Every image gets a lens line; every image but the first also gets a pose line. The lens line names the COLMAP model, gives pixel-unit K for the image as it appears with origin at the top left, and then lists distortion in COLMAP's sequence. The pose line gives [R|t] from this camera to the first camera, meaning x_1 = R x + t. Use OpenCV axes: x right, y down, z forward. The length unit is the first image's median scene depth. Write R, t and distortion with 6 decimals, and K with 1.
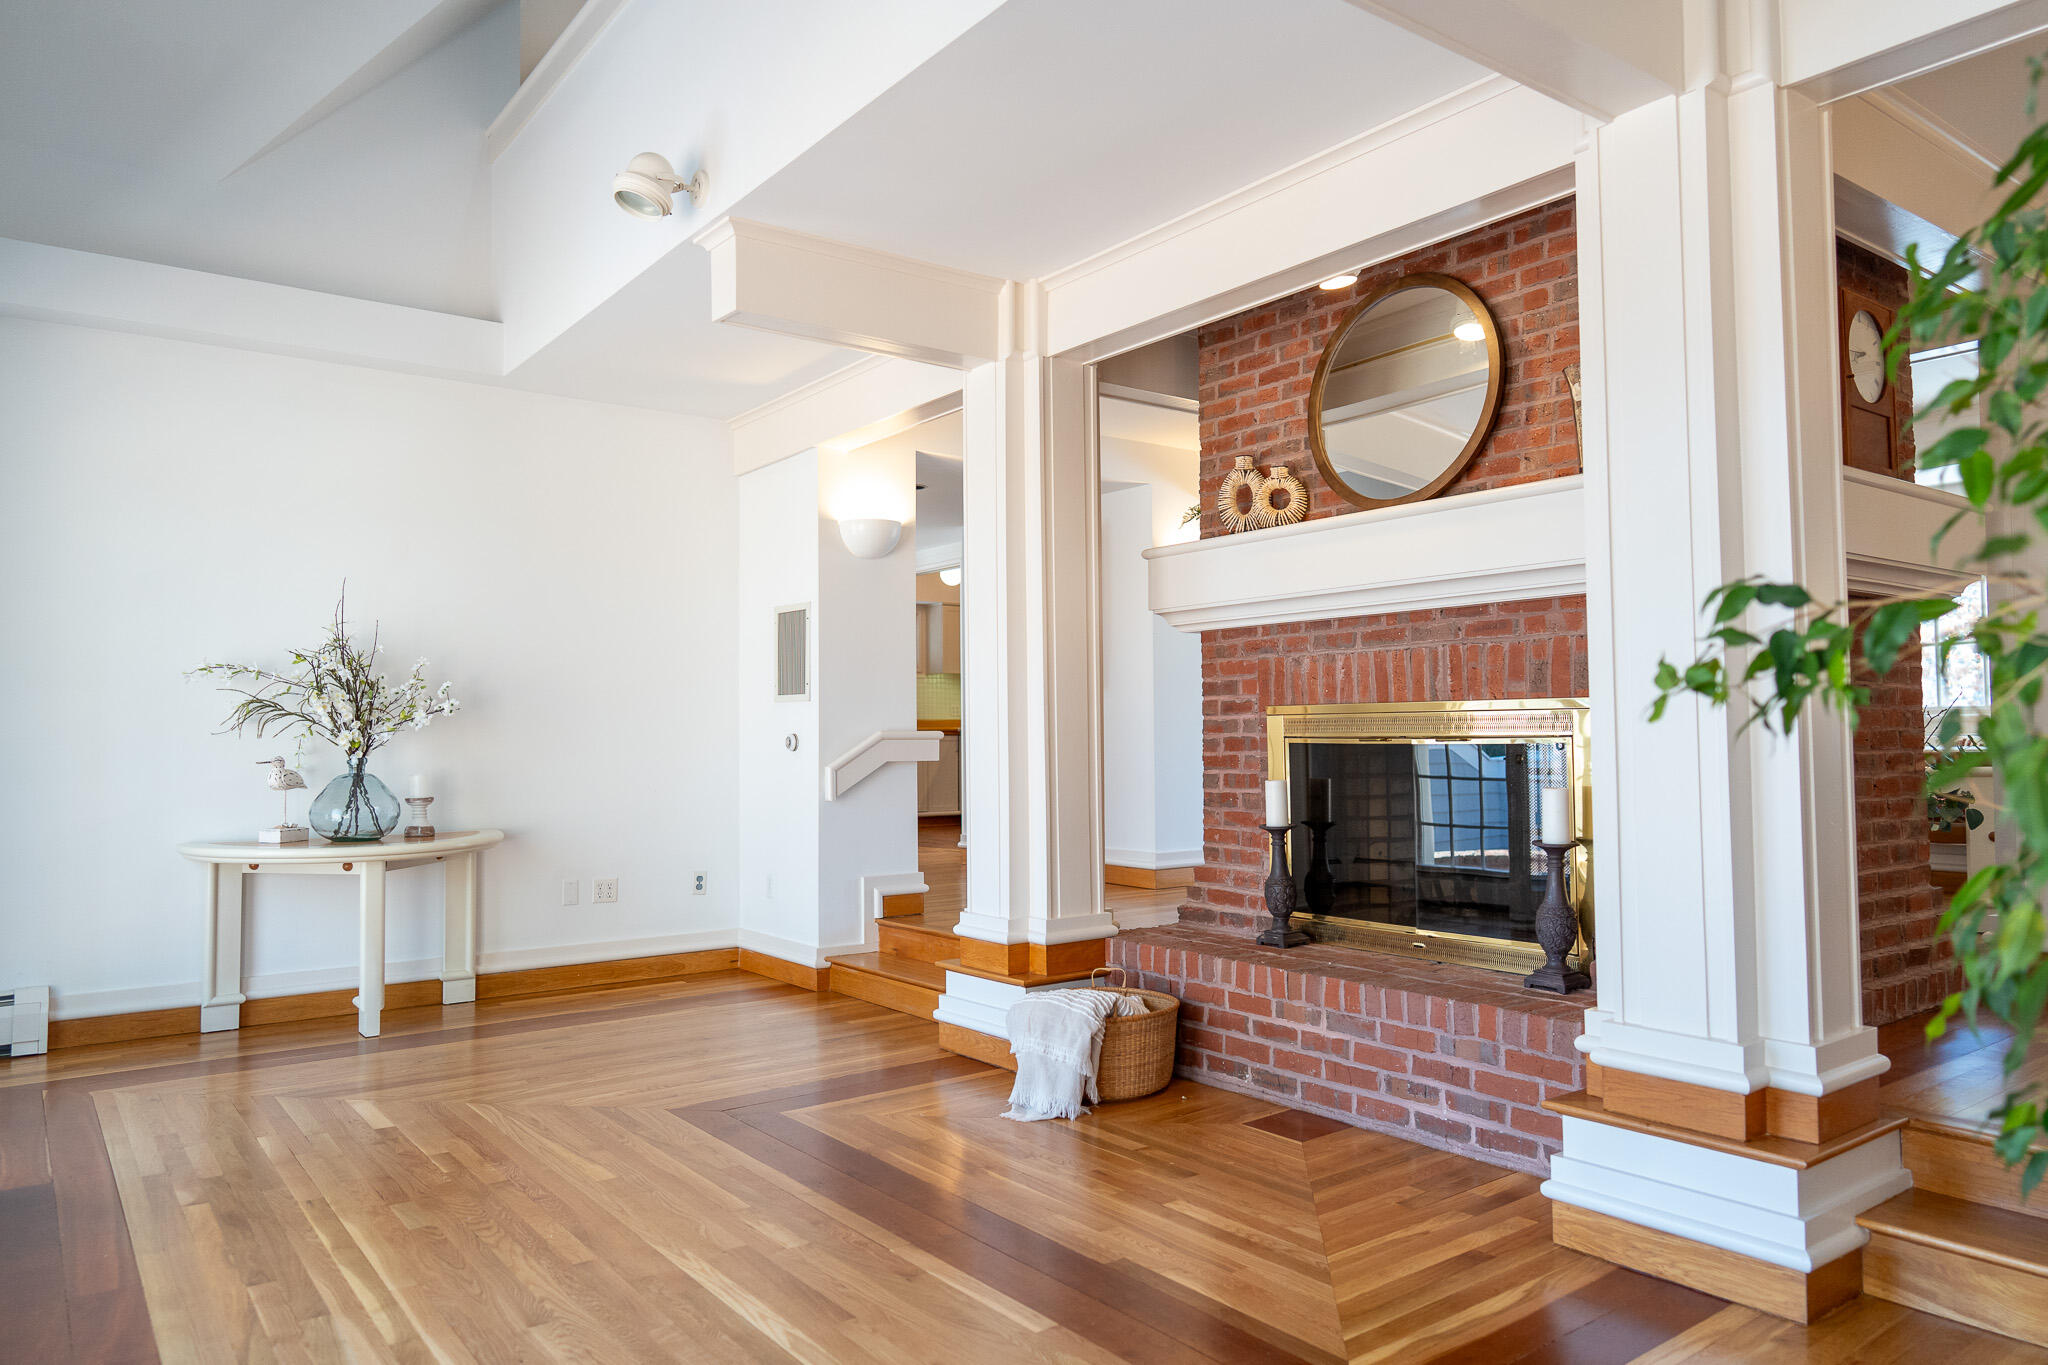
lens RADIAL K [[1362.9, 0, 1038.3], [0, 1362.9, 676.6], [0, 0, 1]] dist [0.001428, 0.000959]
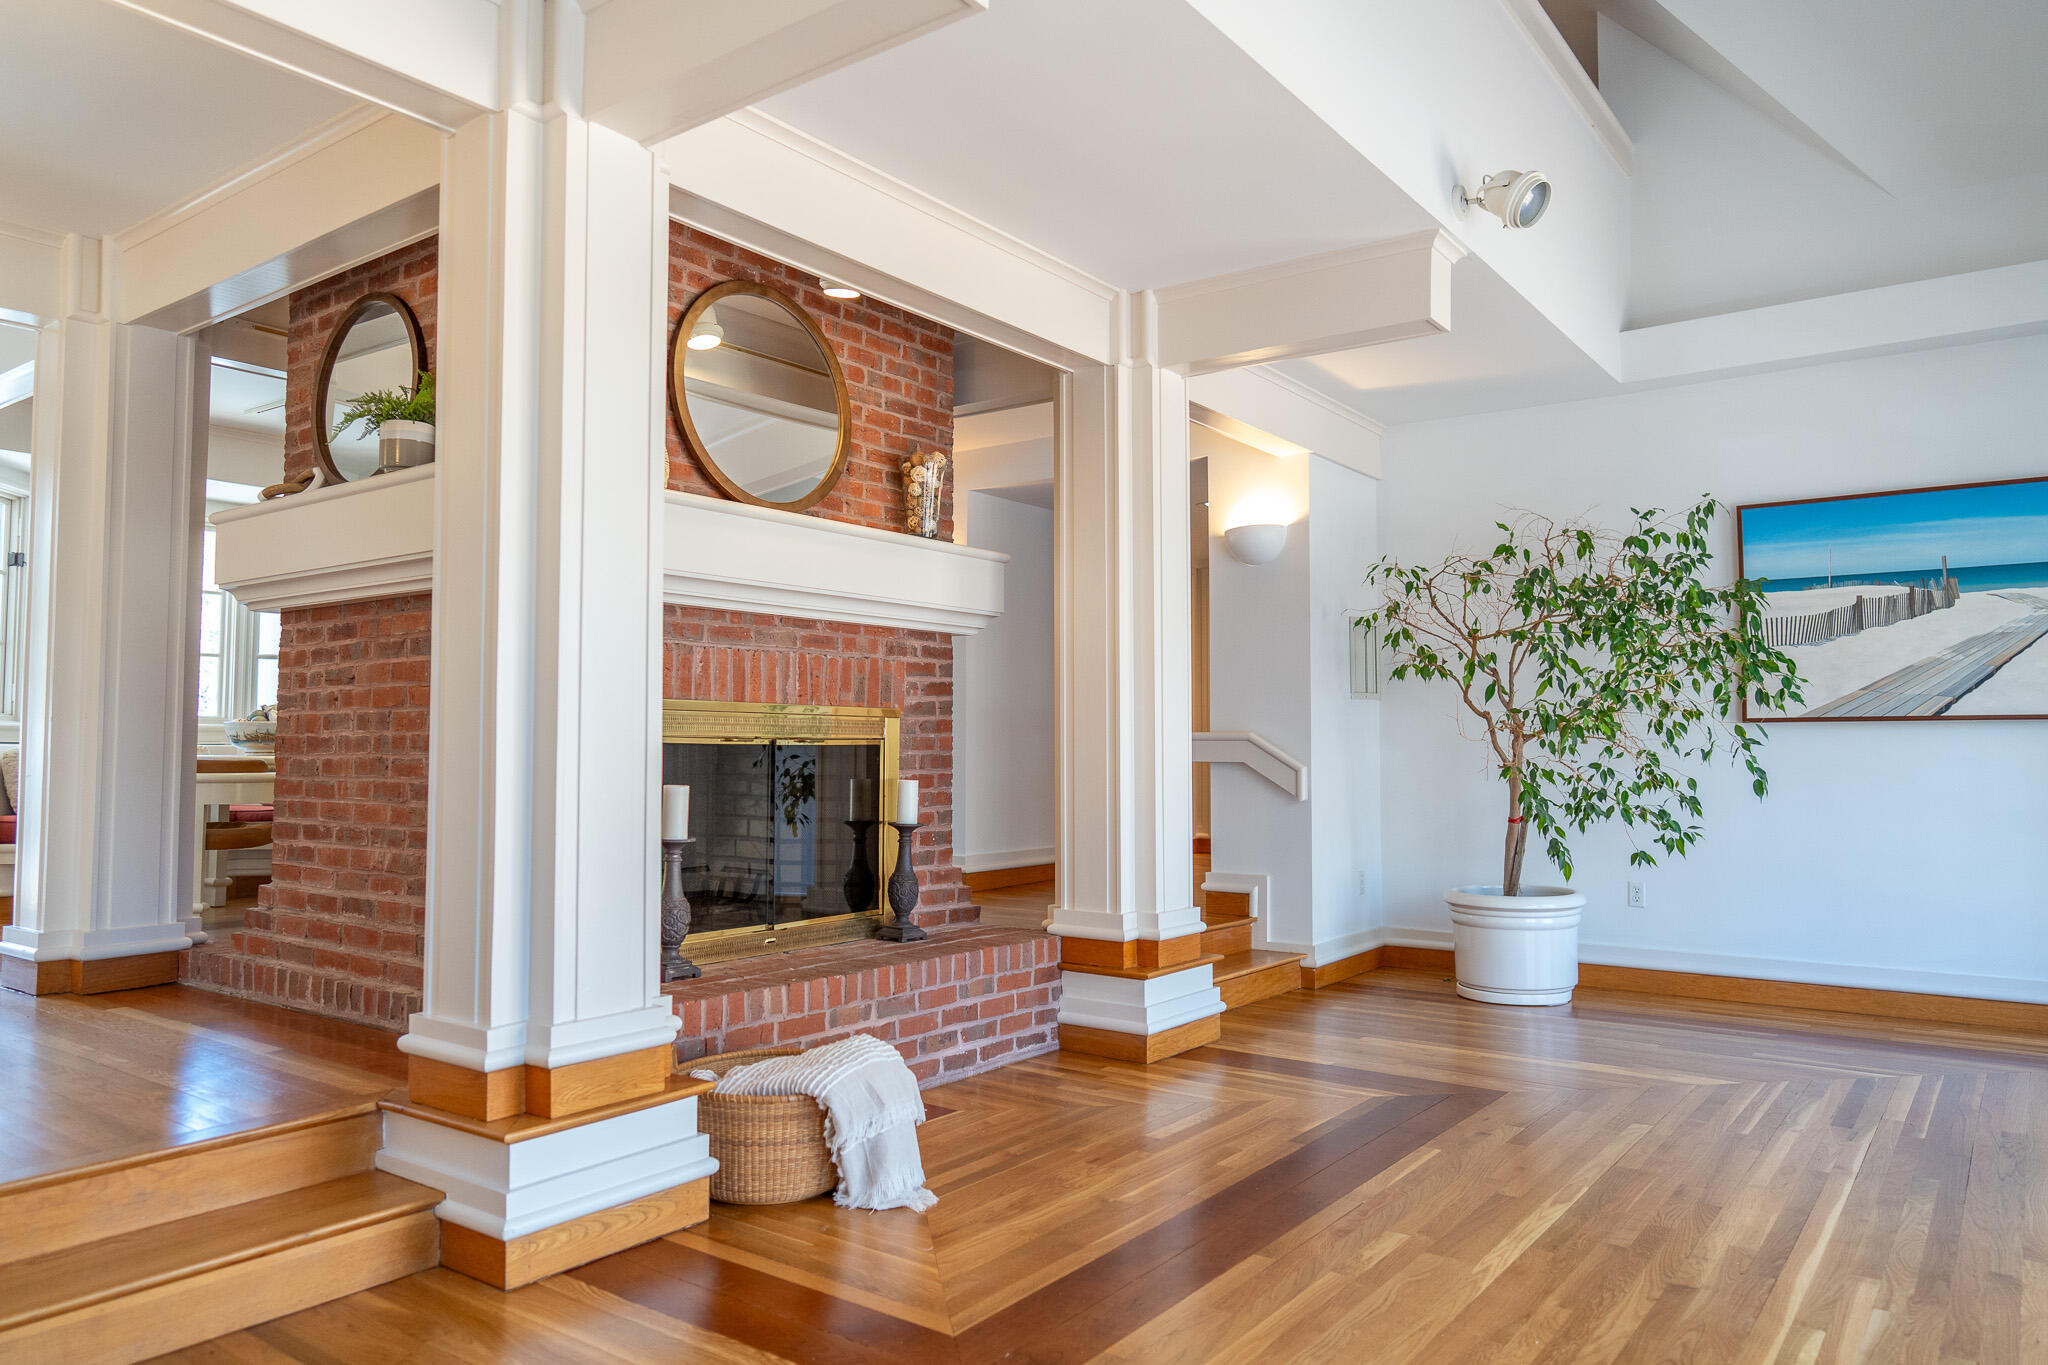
lens RADIAL K [[1362.9, 0, 1038.3], [0, 1362.9, 676.6], [0, 0, 1]] dist [0.001428, 0.000959]
pose [[-0.282954, 0.059456, 0.957289, -0.815345], [-0.041217, 0.996401, -0.074068, 0.070598], [-0.958248, -0.060414, -0.279485, 1.170239]]
